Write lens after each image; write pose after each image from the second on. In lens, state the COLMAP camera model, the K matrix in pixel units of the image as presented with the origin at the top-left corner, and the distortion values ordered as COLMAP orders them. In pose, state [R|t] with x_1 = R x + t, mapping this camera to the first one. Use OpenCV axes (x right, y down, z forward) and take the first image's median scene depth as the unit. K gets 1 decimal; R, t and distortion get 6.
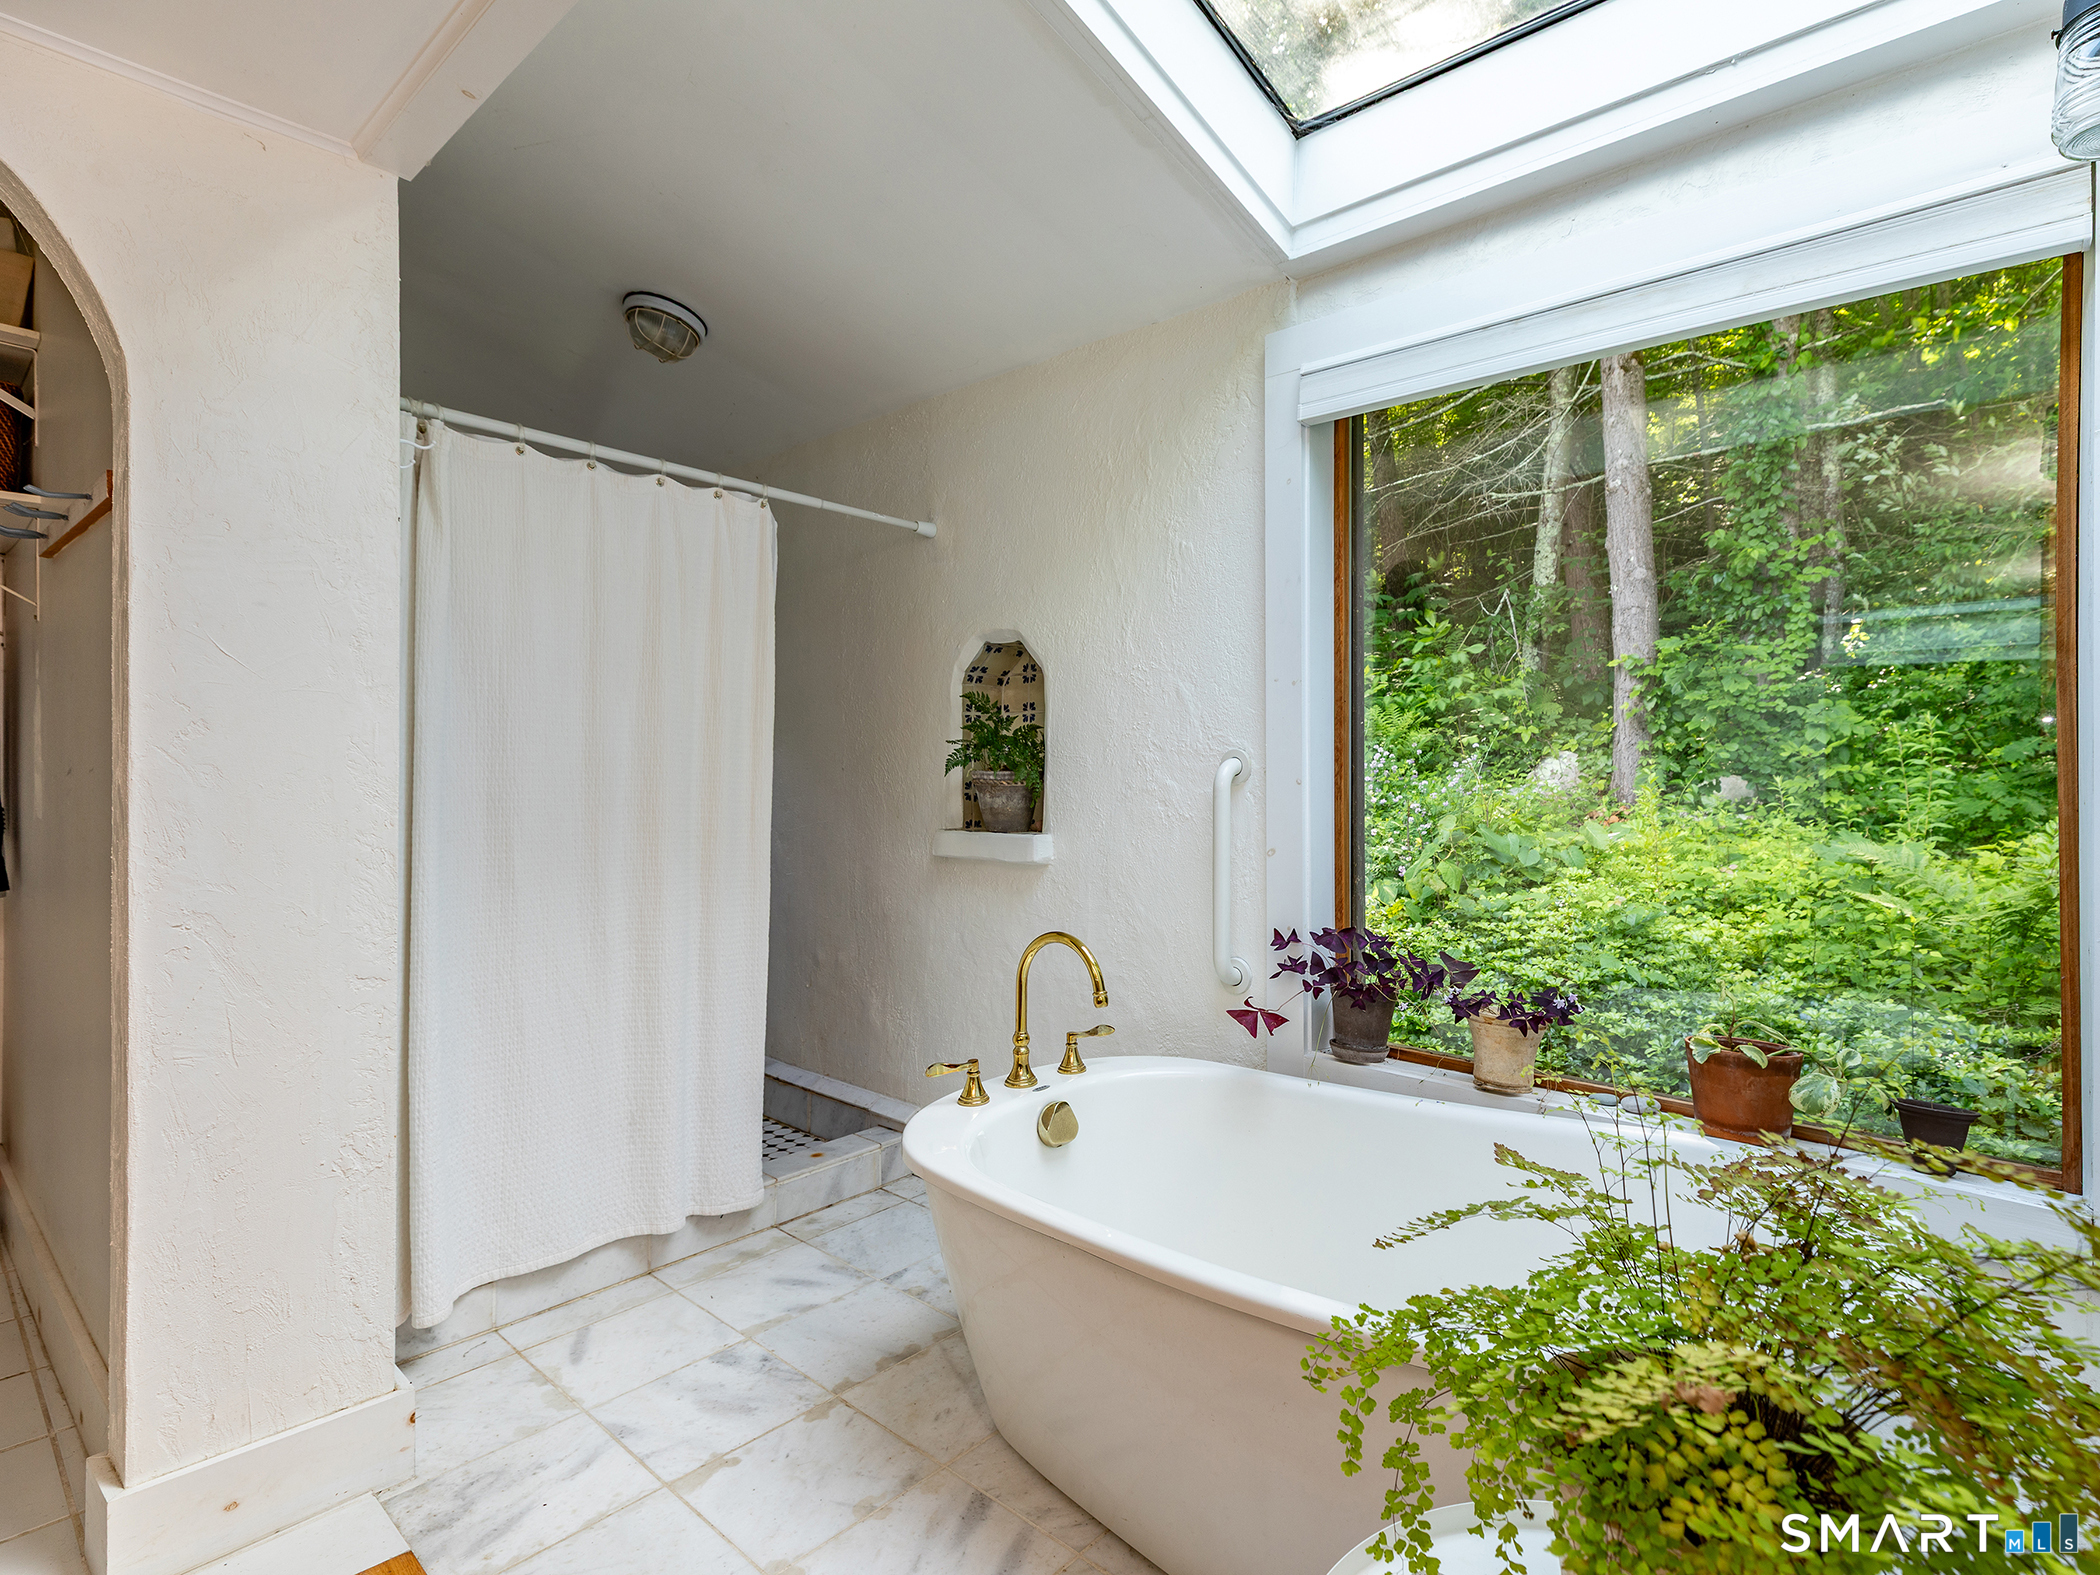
lens RADIAL K [[1067.0, 0, 1041.8], [0, 1067.0, 759.1], [0, 0, 1]] dist [0.029532, -0.013567]
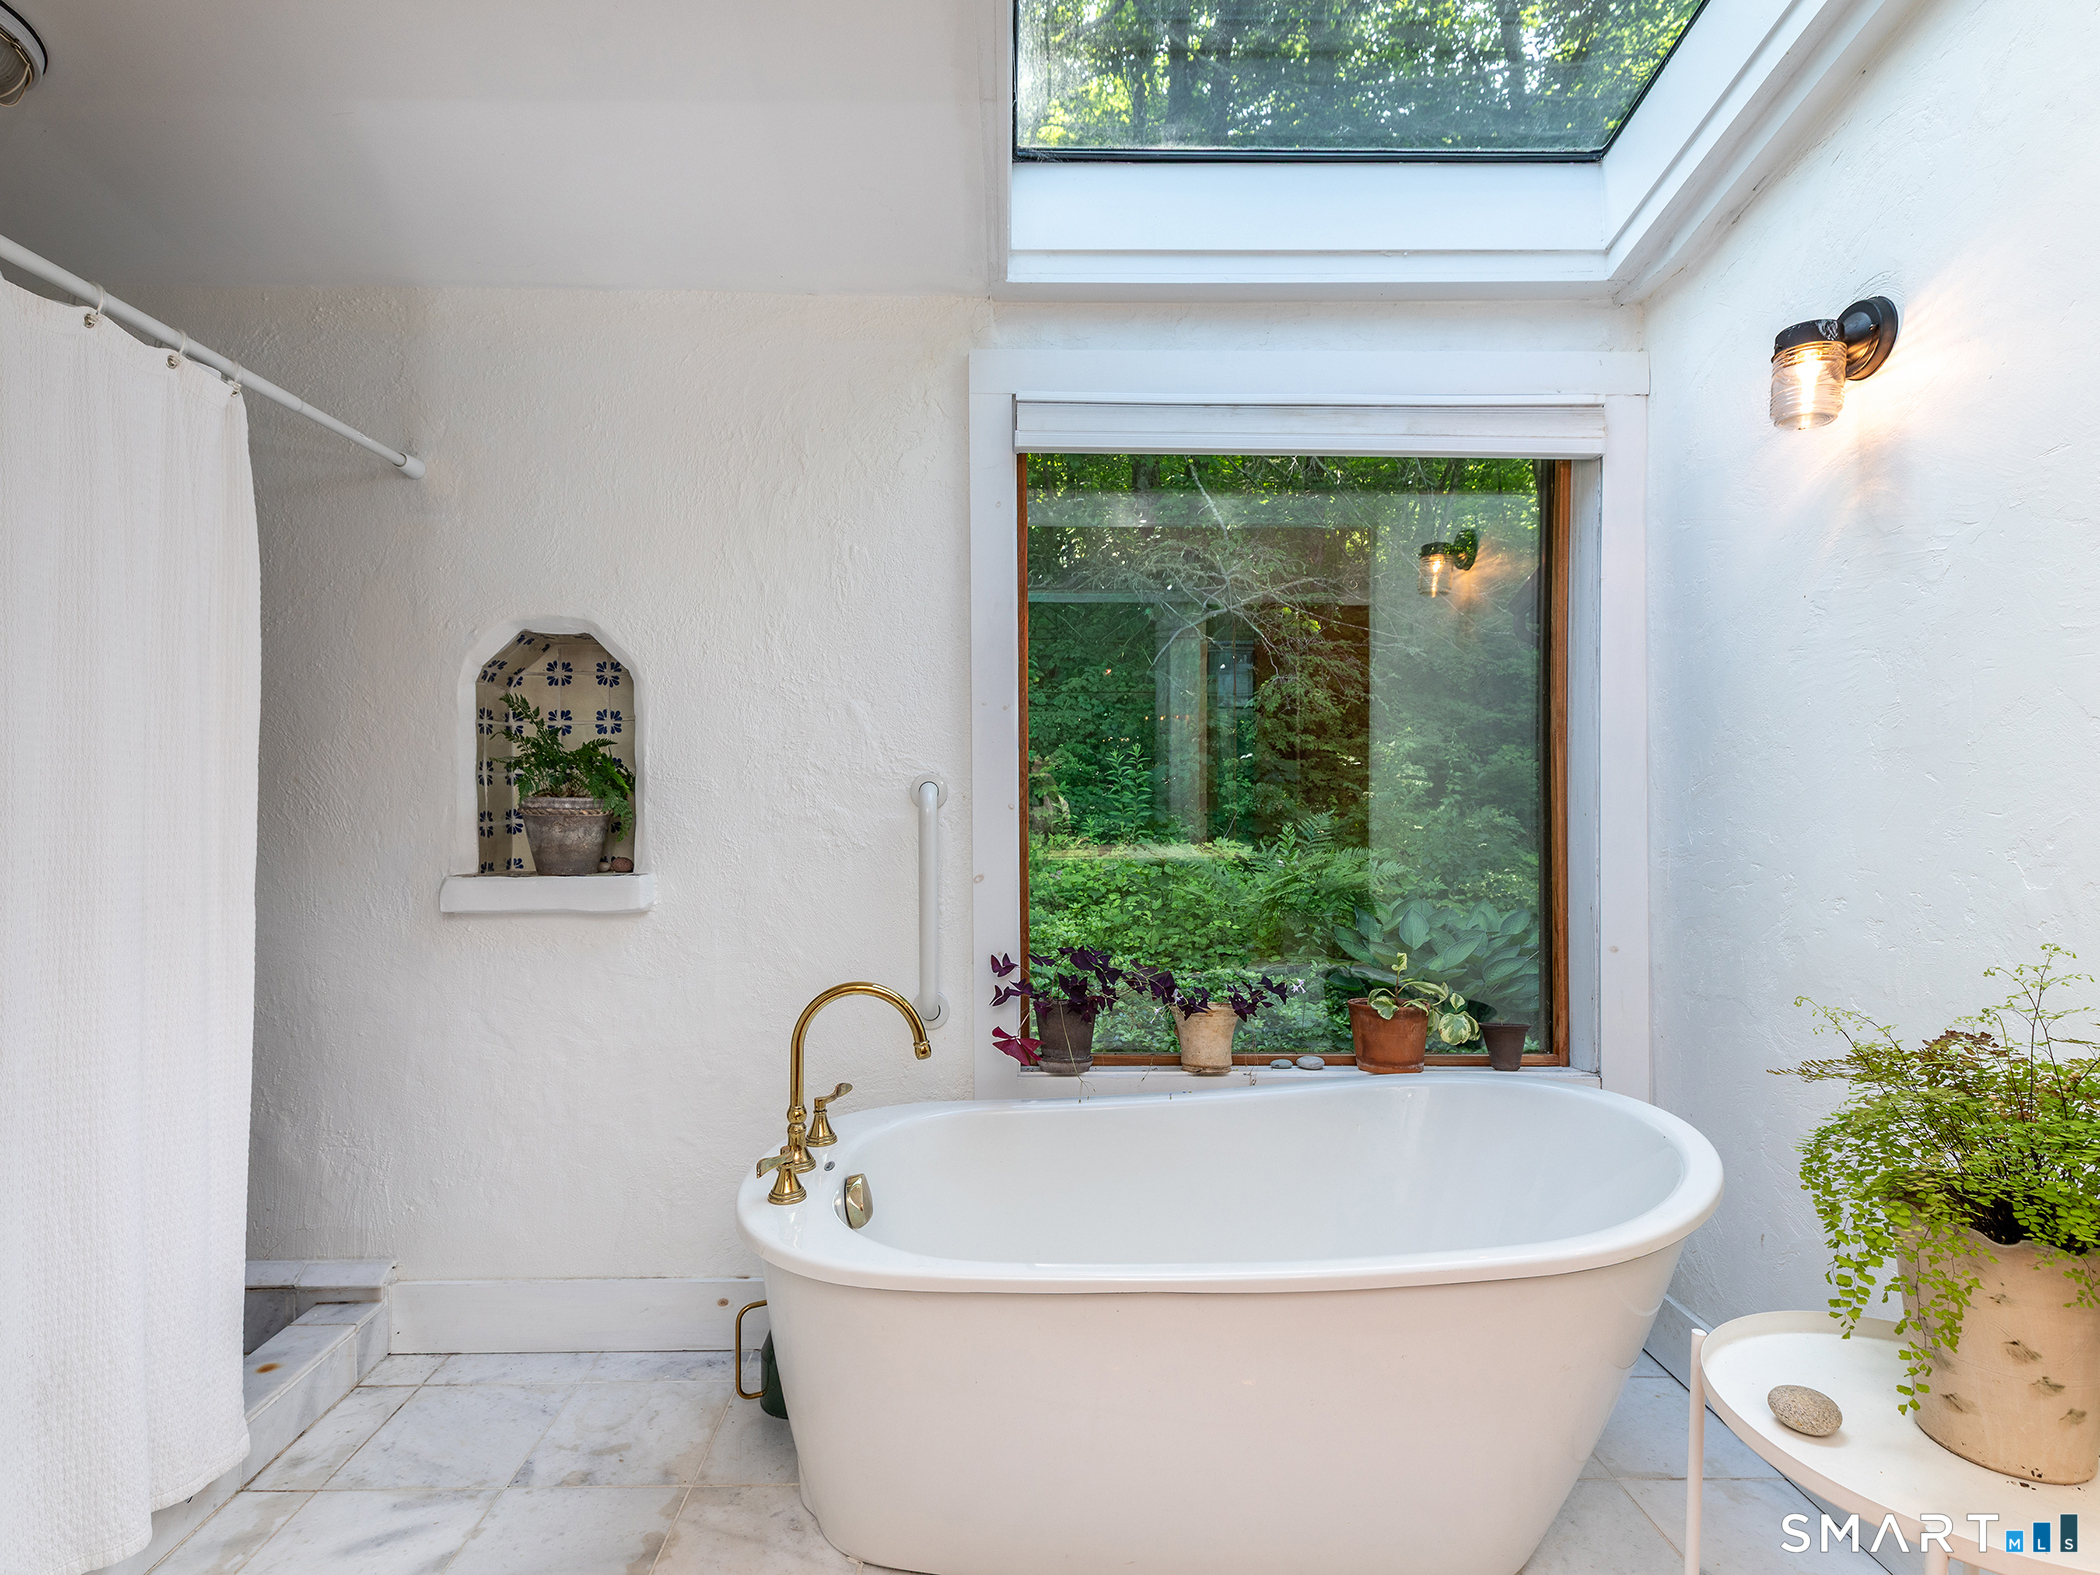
lens RADIAL K [[1074.9, 0, 1228.3], [0, 1074.9, 791.5], [0, 0, 1]] dist [0.028547, -0.001963]
pose [[0.754081, -0.004414, 0.656766, -0.221271], [-0.002667, 0.999949, 0.009783, -0.002688], [-0.656775, -0.009129, 0.754031, 0.086595]]
